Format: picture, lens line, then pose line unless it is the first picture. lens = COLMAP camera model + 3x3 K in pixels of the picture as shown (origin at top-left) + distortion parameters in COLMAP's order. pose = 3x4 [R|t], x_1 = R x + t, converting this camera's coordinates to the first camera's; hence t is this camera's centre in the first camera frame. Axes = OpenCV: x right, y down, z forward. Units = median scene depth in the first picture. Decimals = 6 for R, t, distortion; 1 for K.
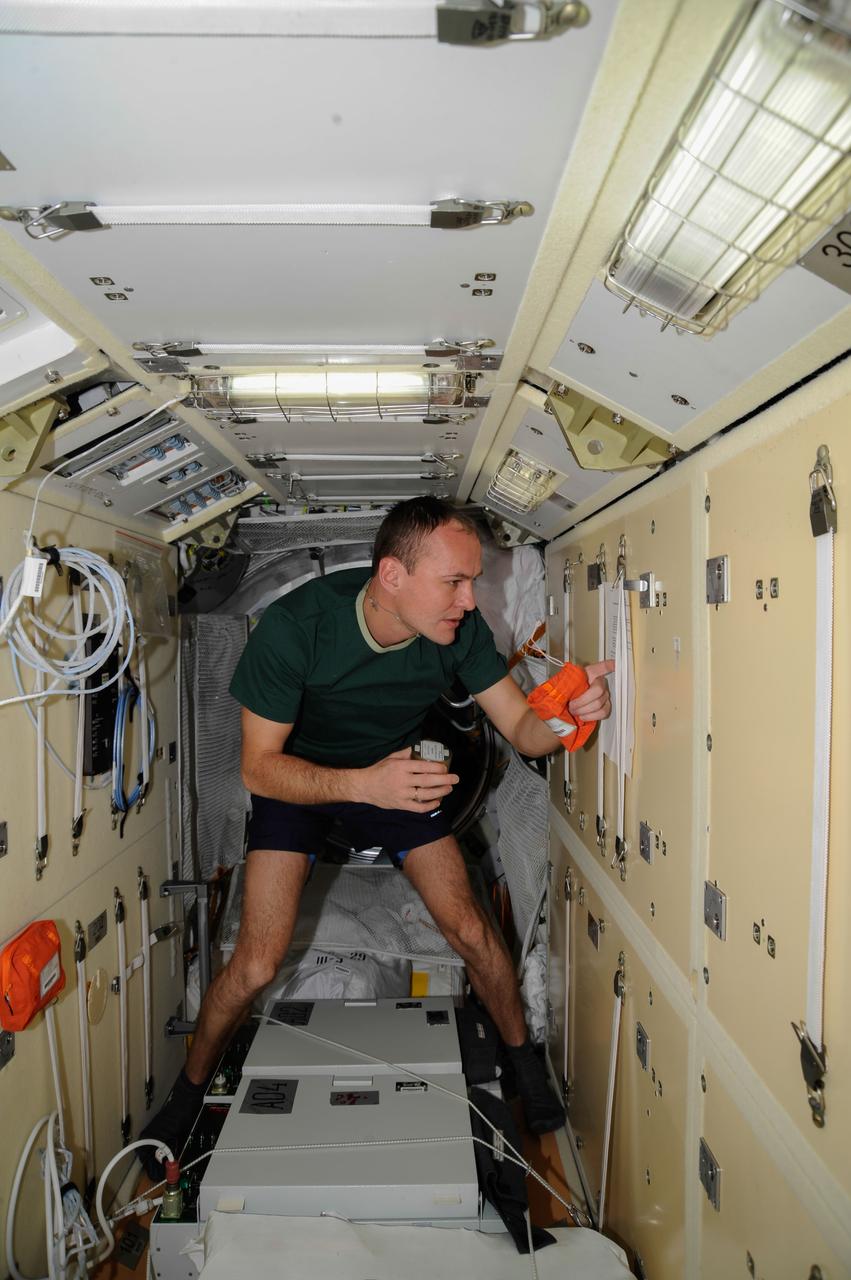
lens RADIAL K [[826.1, 0, 423.6], [0, 826.1, 639.4], [0, 0, 1]] dist [-0.043176, 0.000223]
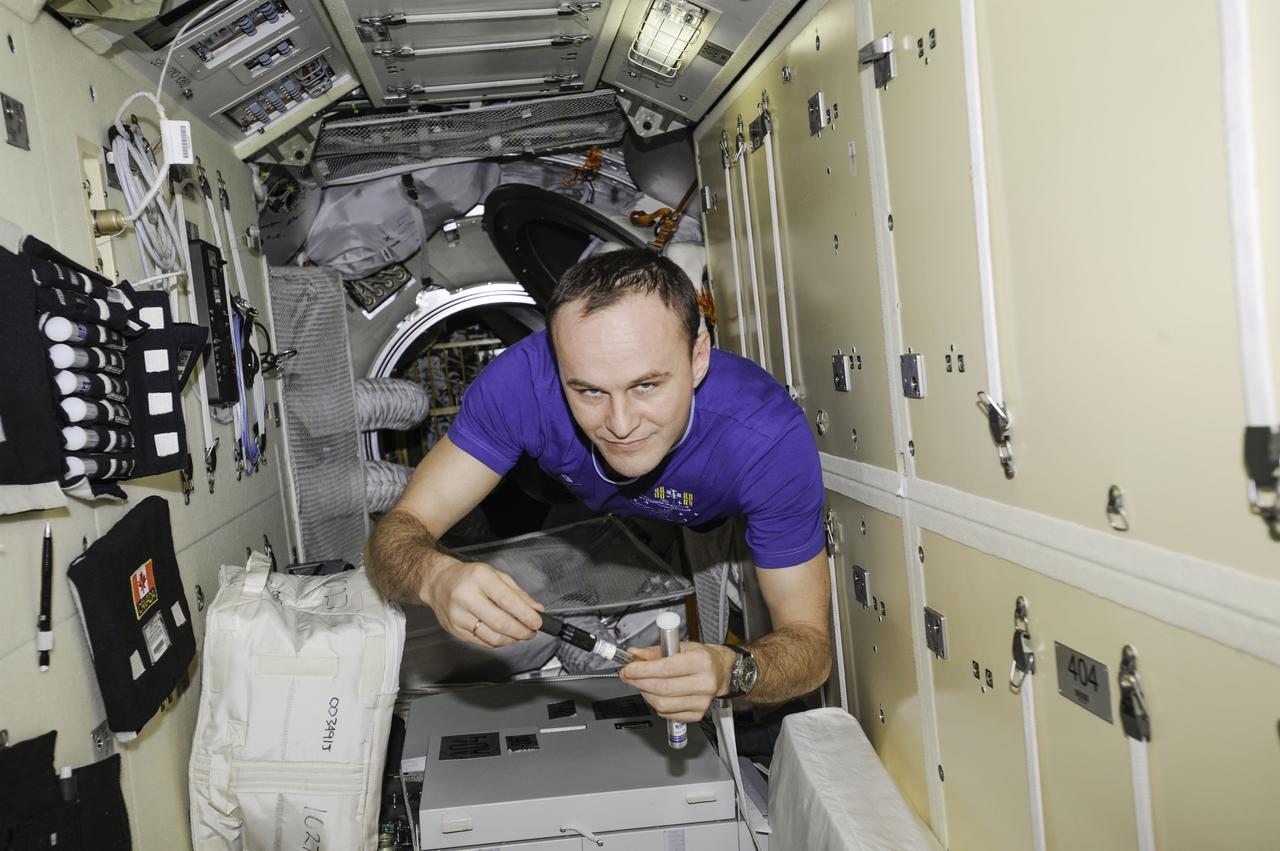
lens RADIAL K [[1155.0, 0, 640.6], [0, 1155.0, 423.9], [0, 0, 1]] dist [0.010067, 0.044625]
pose [[0.988195, -0.105876, 0.110730, -0.090468], [0.101098, 0.993721, 0.047931, 0.158969], [-0.115109, -0.036171, 0.992694, -0.250797]]
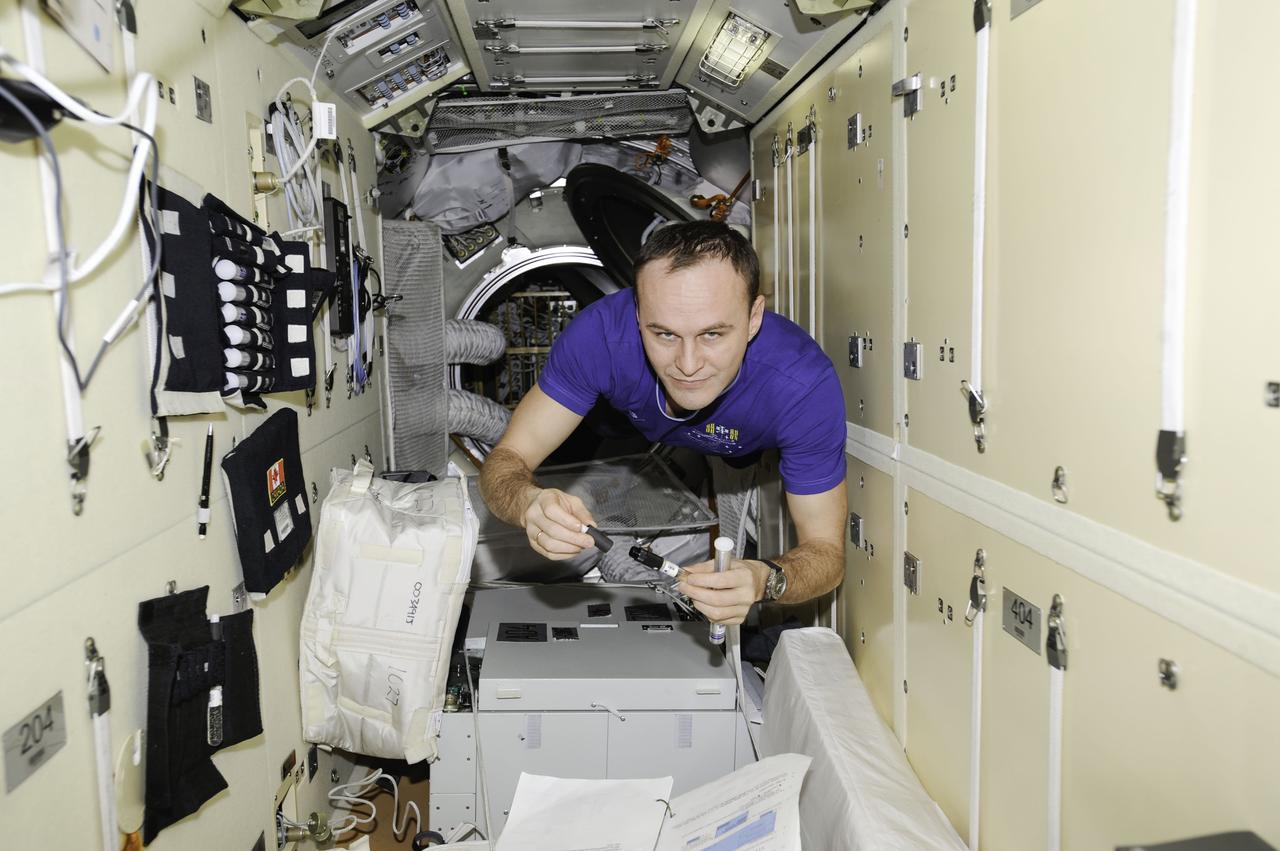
lens RADIAL K [[1015.6, 0, 645.8], [0, 1015.6, 421.9], [0, 0, 1]] dist [-0.011202, -0.006580]
pose [[0.997036, -0.028657, 0.071402, -0.096048], [0.021791, 0.995225, 0.095149, 0.148345], [-0.073788, -0.093311, 0.992899, -0.307003]]
